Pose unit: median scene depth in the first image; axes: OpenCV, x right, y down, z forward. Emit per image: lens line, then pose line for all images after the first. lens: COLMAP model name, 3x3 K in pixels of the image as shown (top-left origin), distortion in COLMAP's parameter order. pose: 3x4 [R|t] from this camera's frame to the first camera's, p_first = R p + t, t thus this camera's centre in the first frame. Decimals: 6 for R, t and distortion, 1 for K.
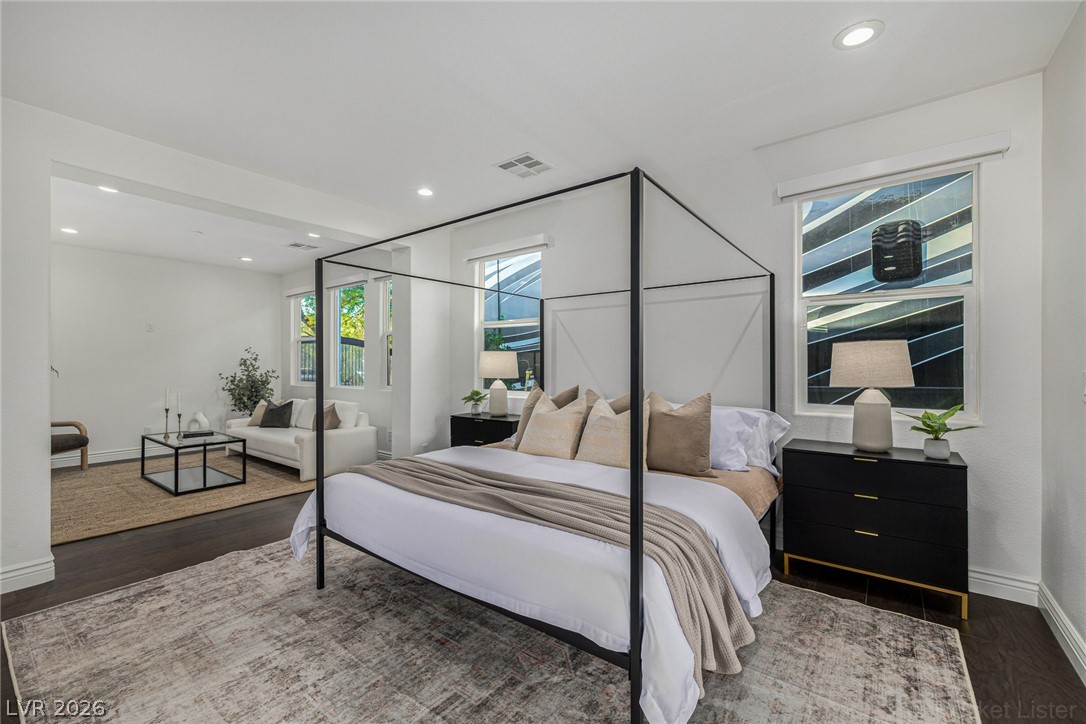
lens RADIAL K [[457.1, 0, 542.1], [0, 457.1, 364.5], [0, 0, 1]] dist [0.004284, -0.001269]
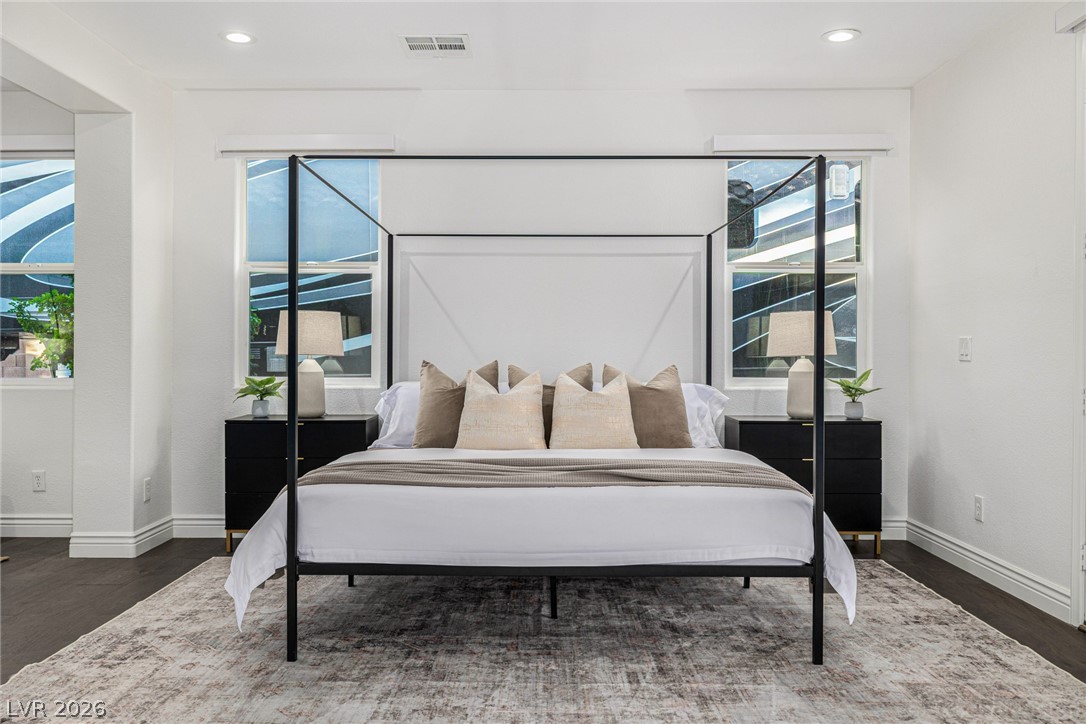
lens RADIAL K [[869.7, 0, 542.1], [0, 869.7, 359.8], [0, 0, 1]] dist [0.000005, -0.000723]
pose [[0.796825, 0.000528, 0.604211, -0.945770], [-0.002063, 0.999996, 0.001847, 0.056066], [-0.604207, -0.002718, 0.796823, -0.203318]]
